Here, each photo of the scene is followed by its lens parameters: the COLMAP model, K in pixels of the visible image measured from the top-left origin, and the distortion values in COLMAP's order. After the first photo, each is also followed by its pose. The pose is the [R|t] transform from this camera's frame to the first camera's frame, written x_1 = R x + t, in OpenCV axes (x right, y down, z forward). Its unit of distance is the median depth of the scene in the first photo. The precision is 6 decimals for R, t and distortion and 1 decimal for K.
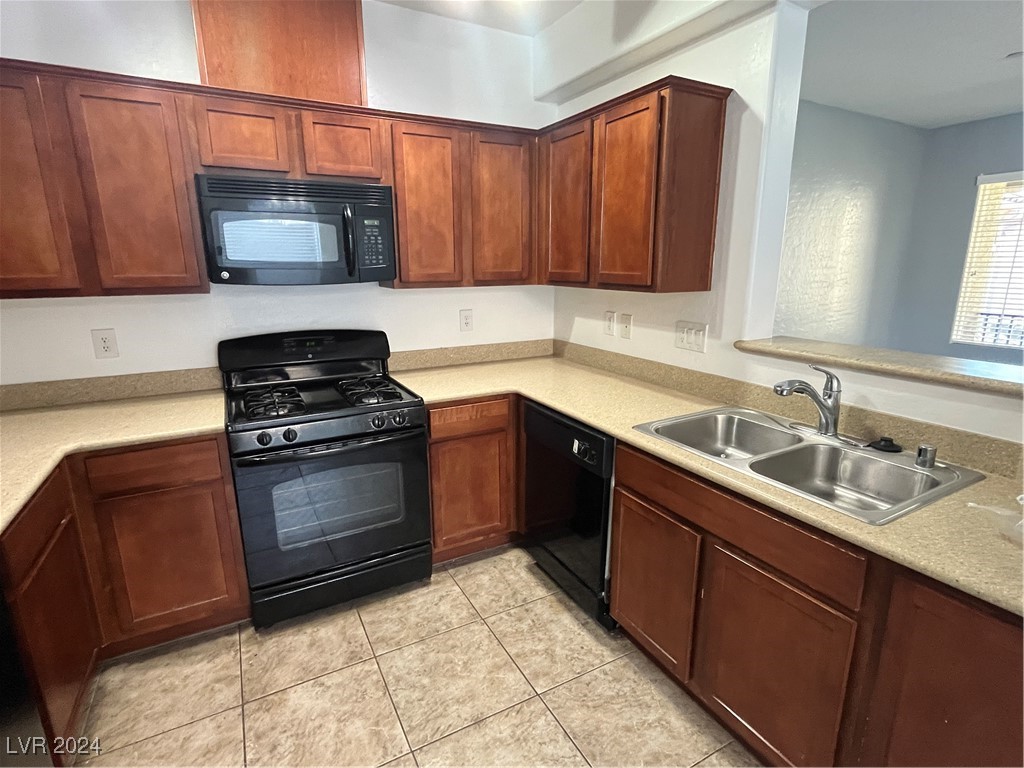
lens RADIAL K [[518.6, 0, 519.0], [0, 518.6, 385.1], [0, 0, 1]] dist [0.002660, -0.001593]
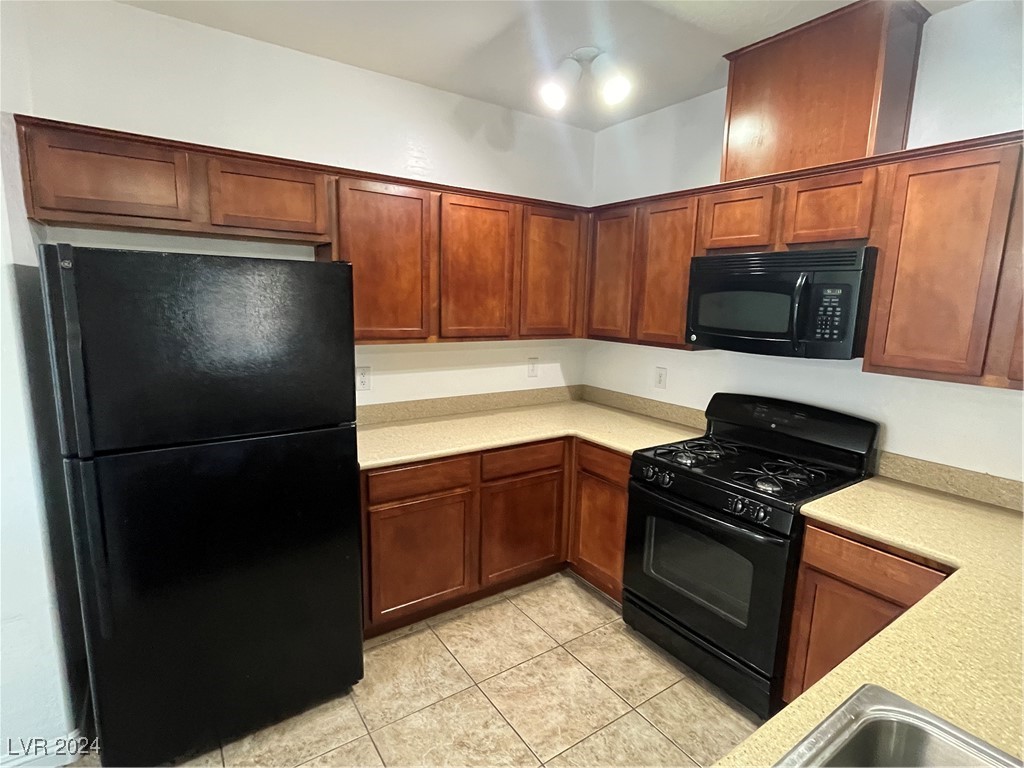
lens RADIAL K [[518.6, 0, 512.5], [0, 518.6, 384.0], [0, 0, 1]] dist [0.002660, -0.001593]
pose [[0.100503, 0.170164, -0.980277, 0.581387], [-0.253962, 0.957015, 0.140088, -0.171523], [0.961978, 0.234874, 0.139398, 0.458668]]
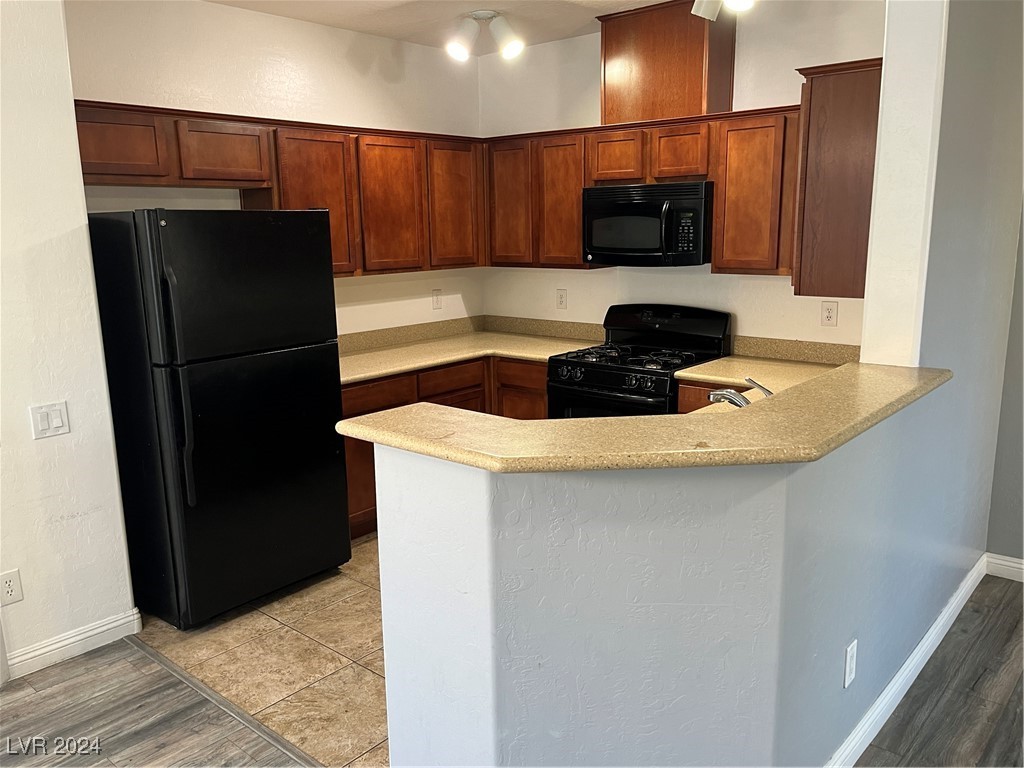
lens RADIAL K [[806.7, 0, 502.4], [0, 806.7, 395.9], [0, 0, 1]] dist [0.036444, -0.014563]
pose [[0.342155, 0.198627, -0.918410, 1.434187], [-0.199040, 0.970544, 0.135749, -0.097855], [0.918321, 0.136353, 0.371611, 0.023231]]
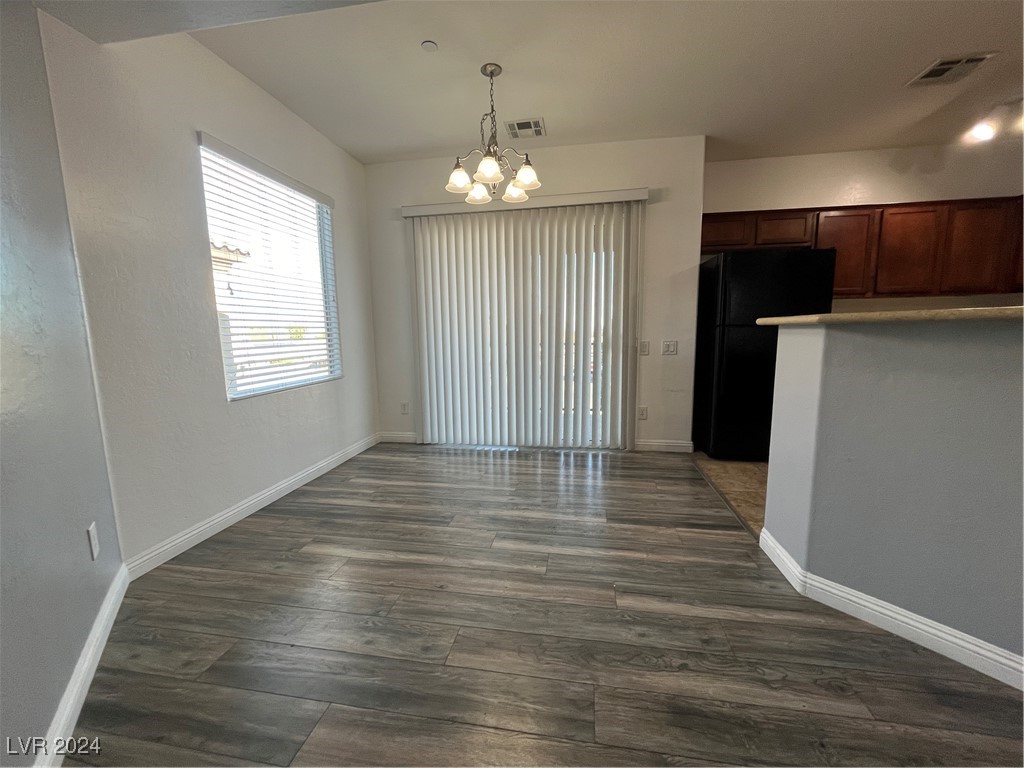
lens RADIAL K [[413.2, 0, 515.4], [0, 413.2, 385.3], [0, 0, 1]] dist [-0.003046, -0.000403]
pose [[-0.618073, 0.118776, -0.777096, 1.623574], [-0.161704, 0.948171, 0.273538, 0.080620], [0.769310, 0.294726, -0.566833, 0.370945]]
